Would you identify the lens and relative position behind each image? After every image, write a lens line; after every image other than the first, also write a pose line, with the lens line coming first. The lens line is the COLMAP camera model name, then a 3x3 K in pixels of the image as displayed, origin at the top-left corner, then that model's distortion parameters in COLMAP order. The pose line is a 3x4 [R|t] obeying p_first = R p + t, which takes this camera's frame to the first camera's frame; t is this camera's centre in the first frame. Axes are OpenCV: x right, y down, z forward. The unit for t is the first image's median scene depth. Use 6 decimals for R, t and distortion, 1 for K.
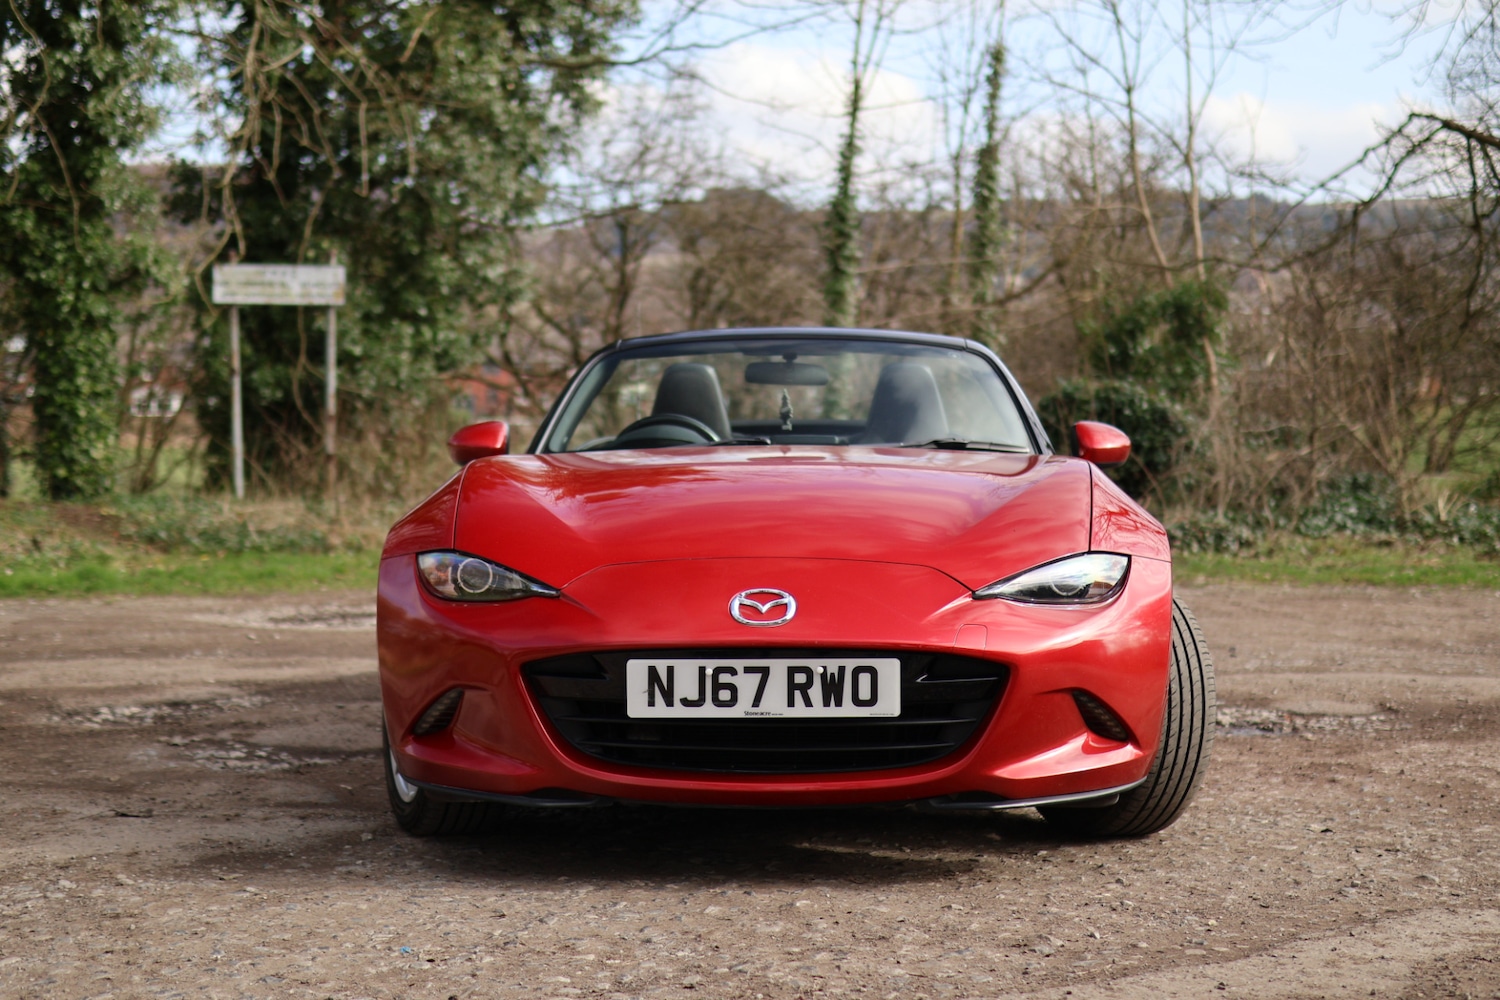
lens RADIAL K [[2110.8, 0, 753.2], [0, 2110.8, 502.1], [0, 0, 1]] dist [-0.036308, 0.038876]
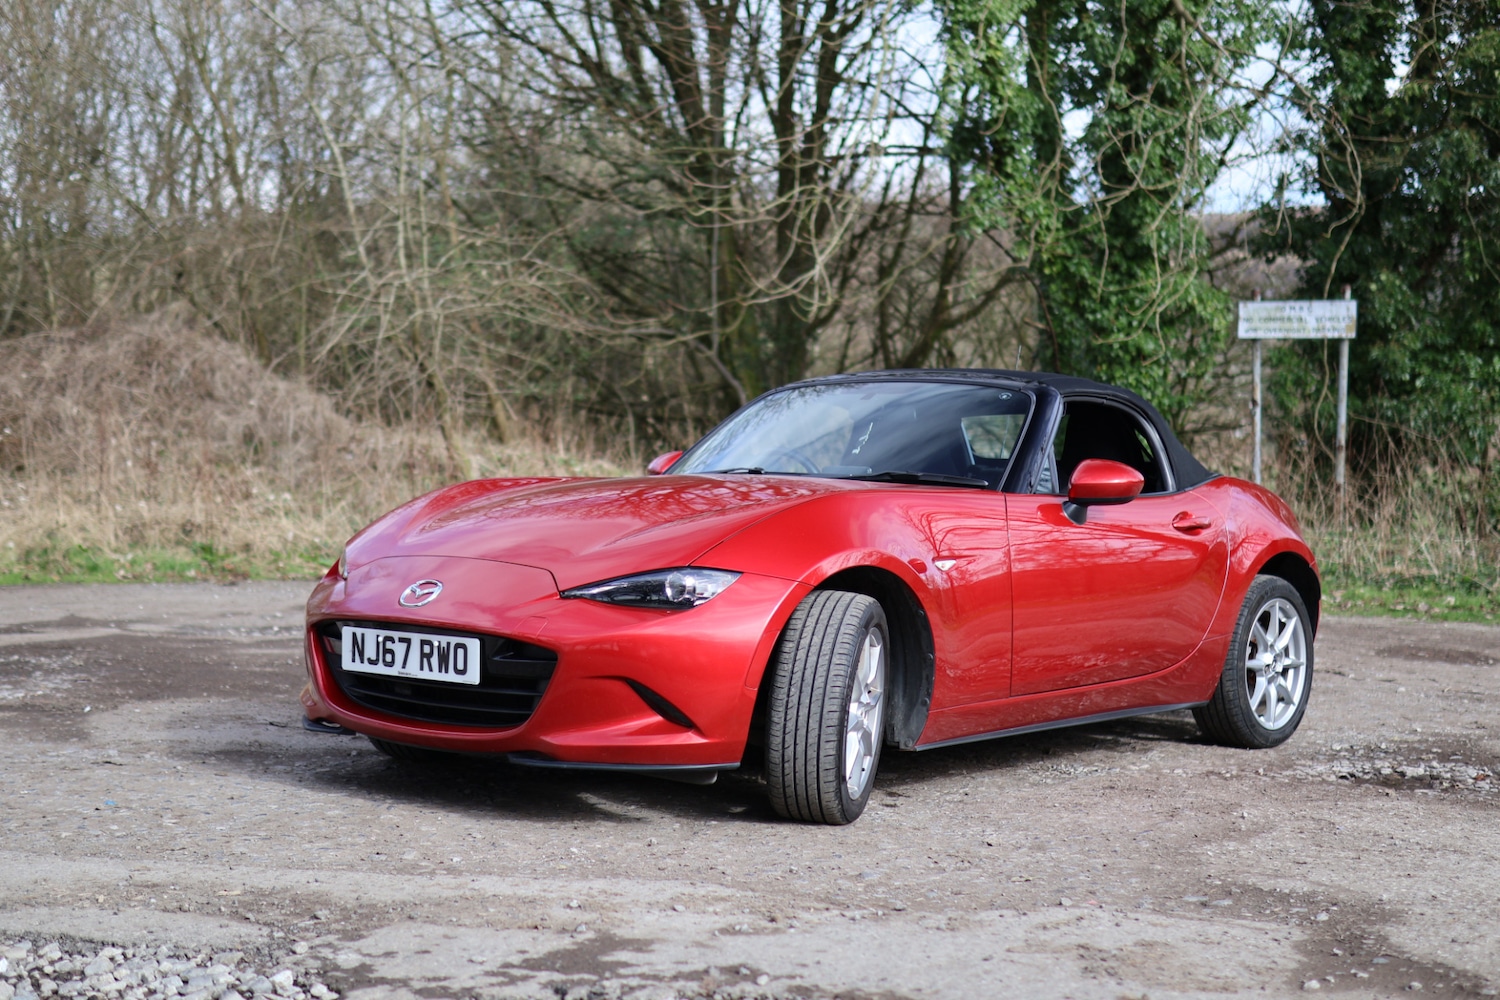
lens RADIAL K [[2110.8, 0, 753.2], [0, 2110.8, 502.1], [0, 0, 1]] dist [-0.036308, 0.038876]
pose [[0.783207, 0.027443, -0.621155, 0.986130], [-0.035641, 0.999364, -0.000786, -0.013458], [0.620738, 0.022755, 0.783688, 0.100857]]
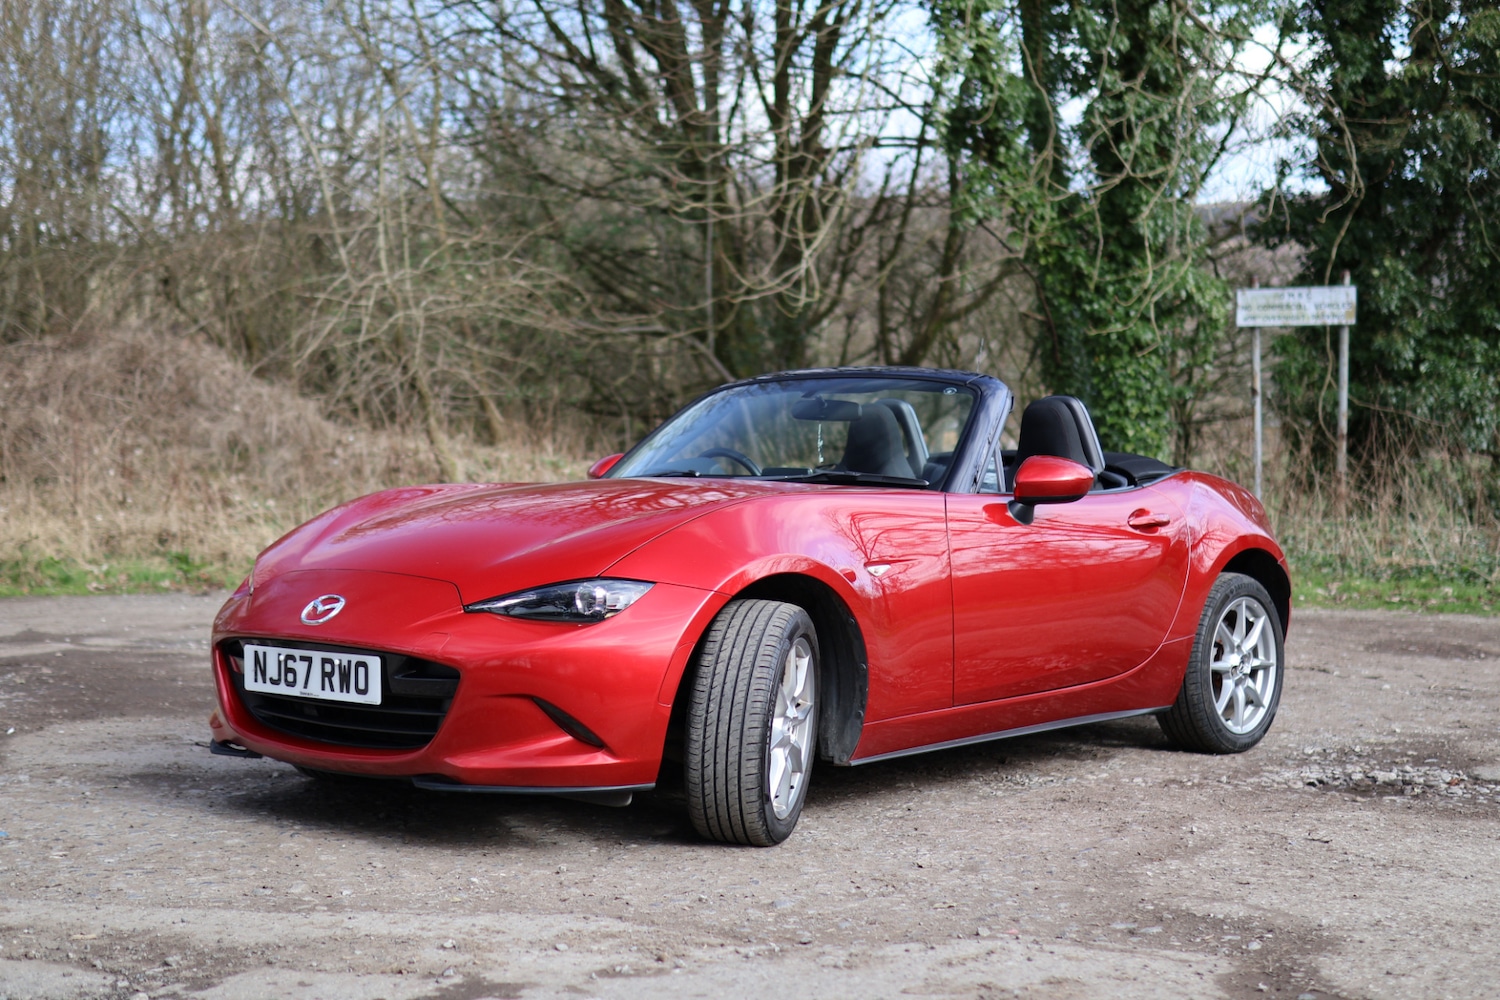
lens RADIAL K [[2110.8, 0, 753.2], [0, 2110.8, 502.1], [0, 0, 1]] dist [-0.036308, 0.038876]
pose [[0.777483, 0.015810, -0.628705, 0.992967], [-0.019440, 0.999810, 0.001102, -0.020309], [0.628603, 0.011365, 0.777643, 0.191422]]
